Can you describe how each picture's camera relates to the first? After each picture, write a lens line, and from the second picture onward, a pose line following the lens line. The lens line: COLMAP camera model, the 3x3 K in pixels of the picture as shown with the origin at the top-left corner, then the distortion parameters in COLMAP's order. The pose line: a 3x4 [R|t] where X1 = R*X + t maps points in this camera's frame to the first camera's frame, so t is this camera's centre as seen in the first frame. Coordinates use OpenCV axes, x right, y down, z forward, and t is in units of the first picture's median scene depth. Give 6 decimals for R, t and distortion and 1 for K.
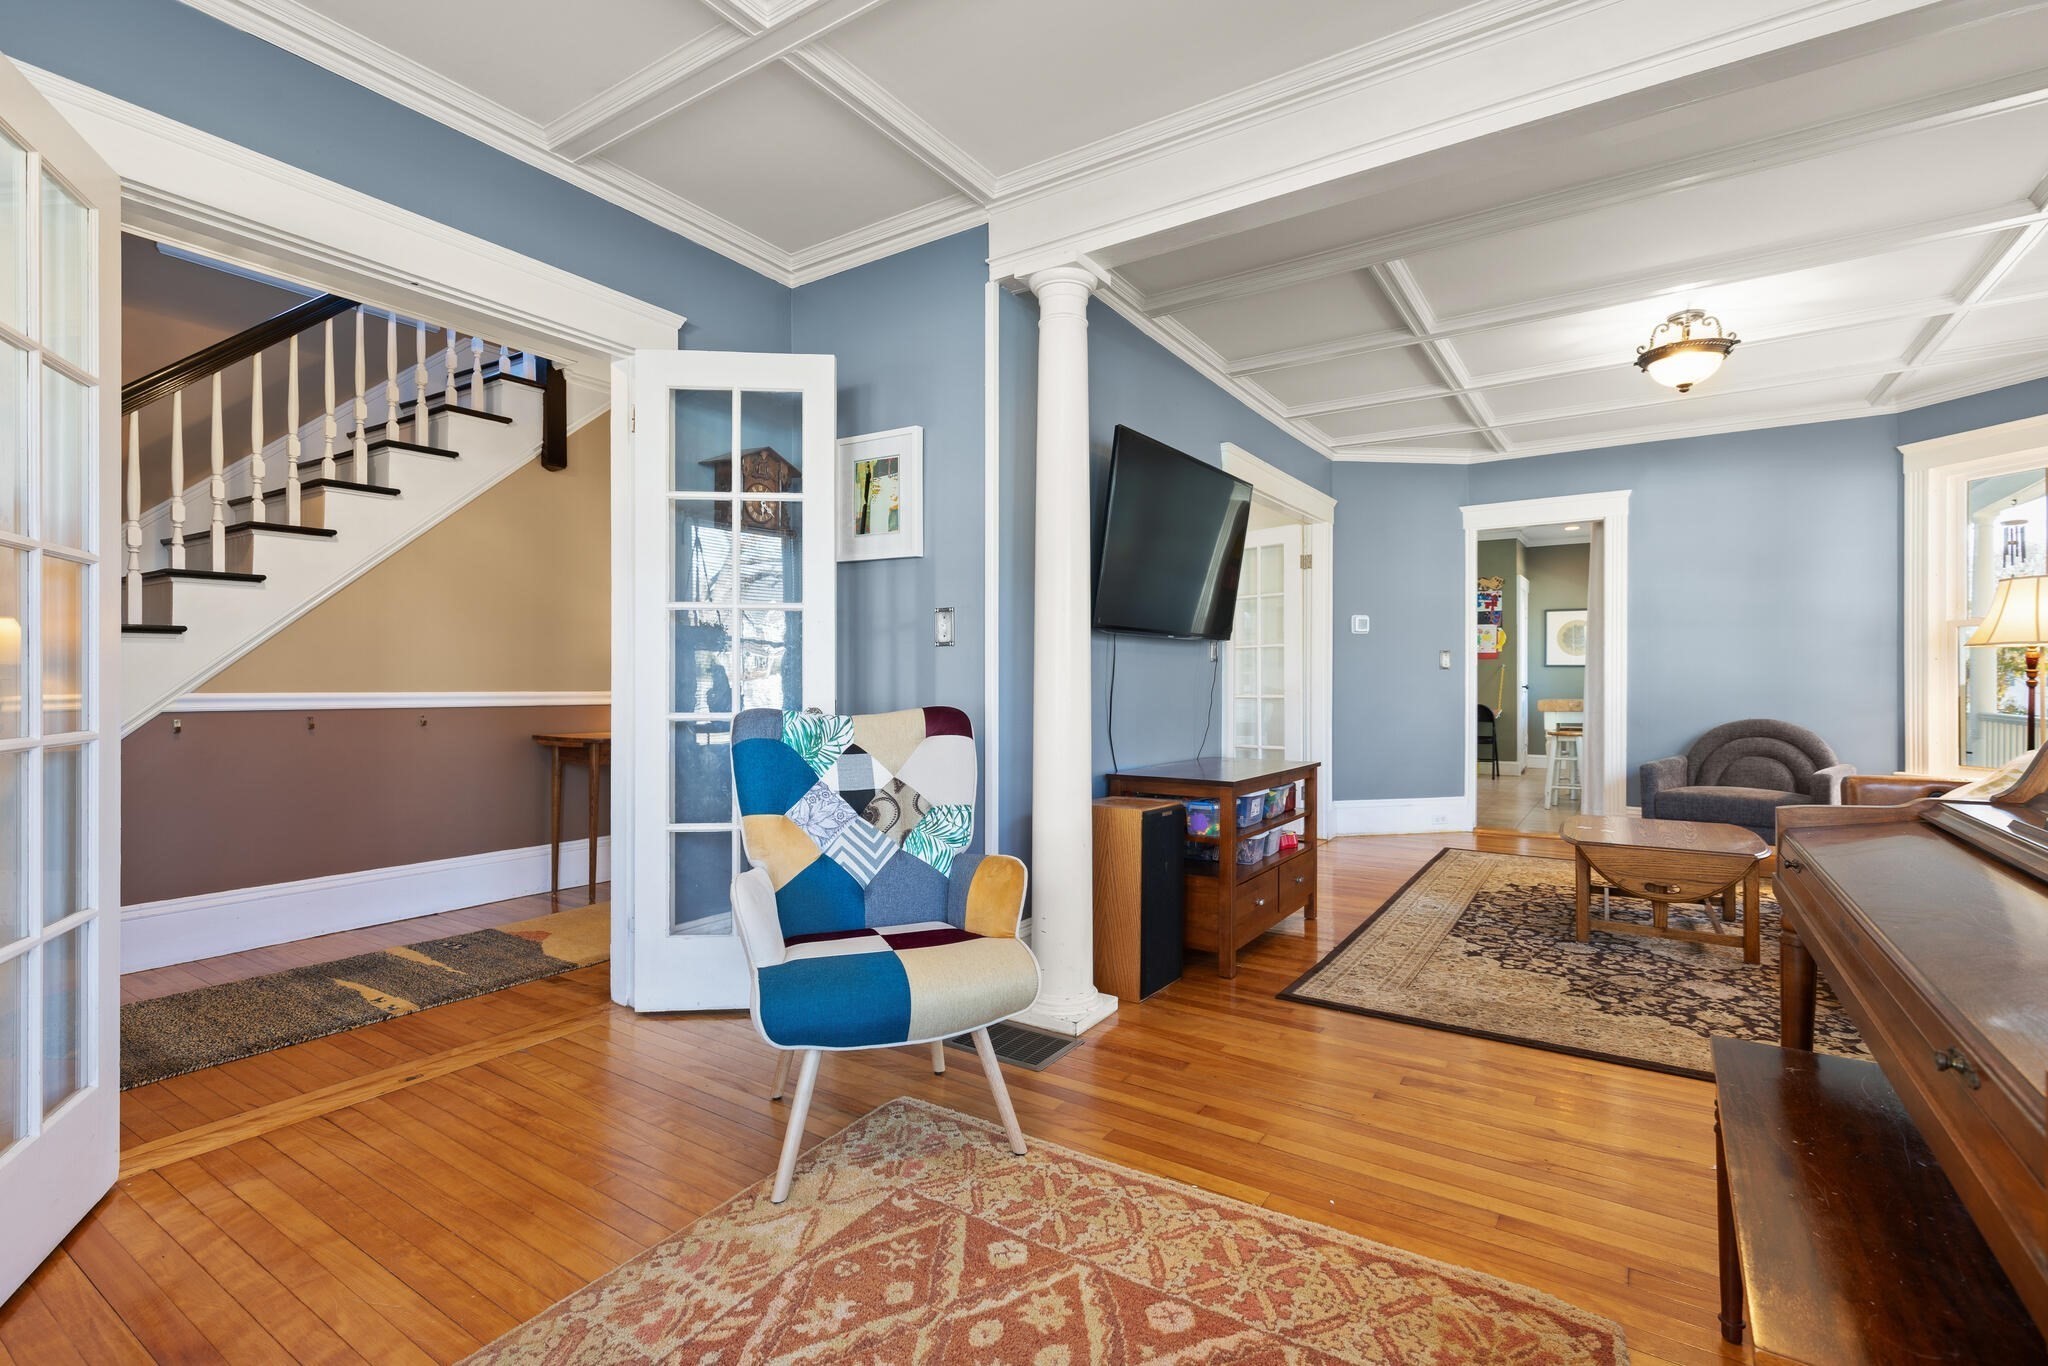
lens RADIAL K [[938.2, 0, 1025.9], [0, 938.2, 677.8], [0, 0, 1]] dist [0.002622, -0.000190]
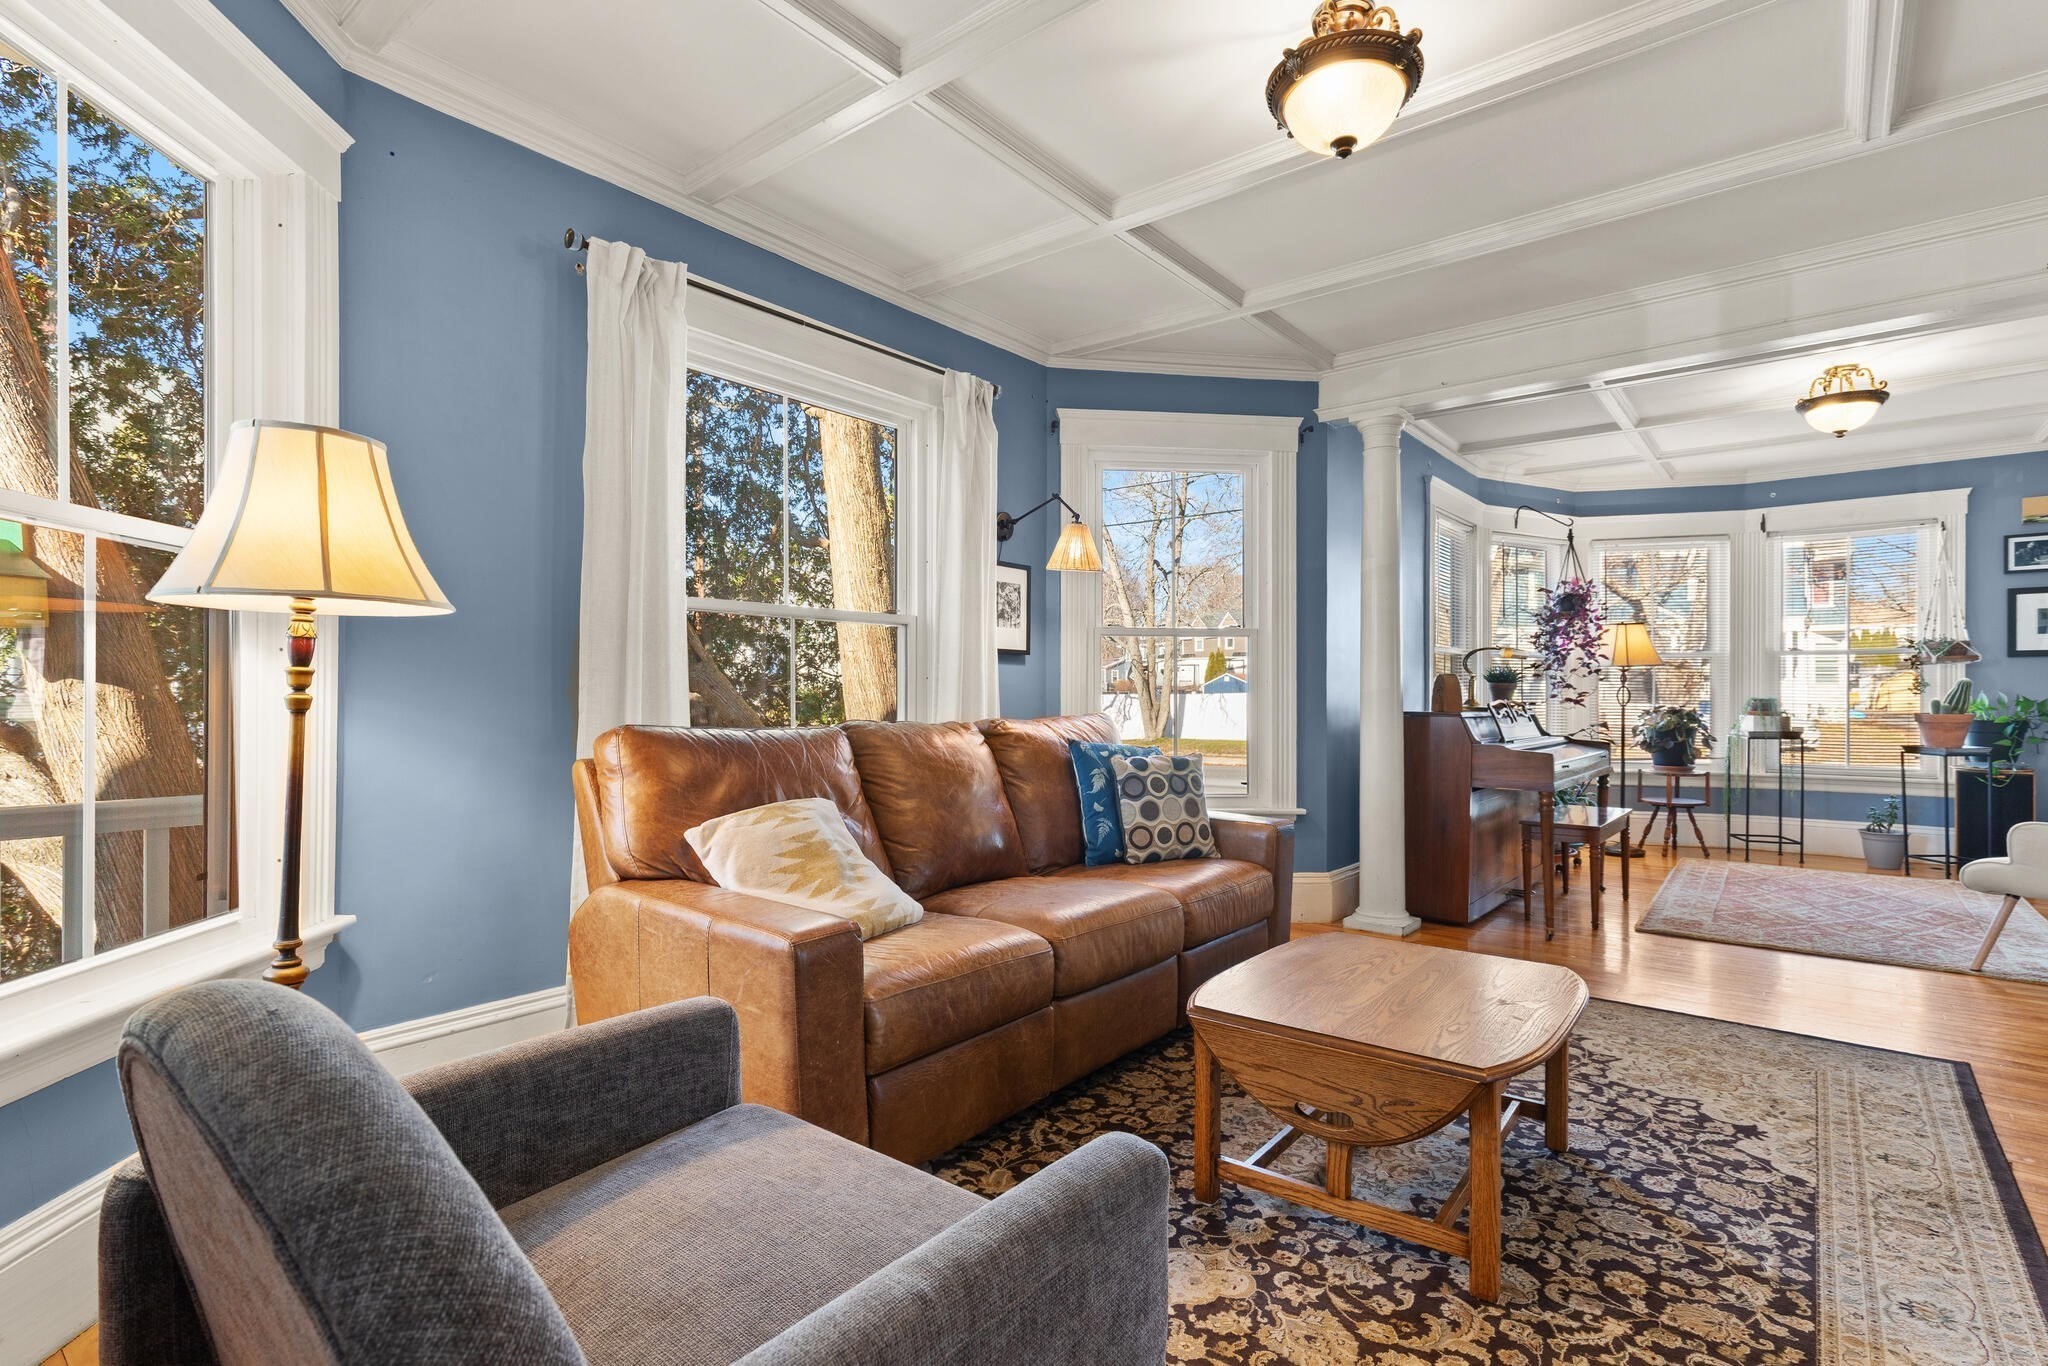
lens RADIAL K [[961.0, 0, 1038.3], [0, 961.0, 687.0], [0, 0, 1]] dist [-0.002438, -0.000954]
pose [[-0.994849, -0.000566, 0.101369, 1.231855], [-0.001688, 0.999938, -0.010989, 0.002488], [-0.101356, -0.011104, -0.994788, 2.352461]]
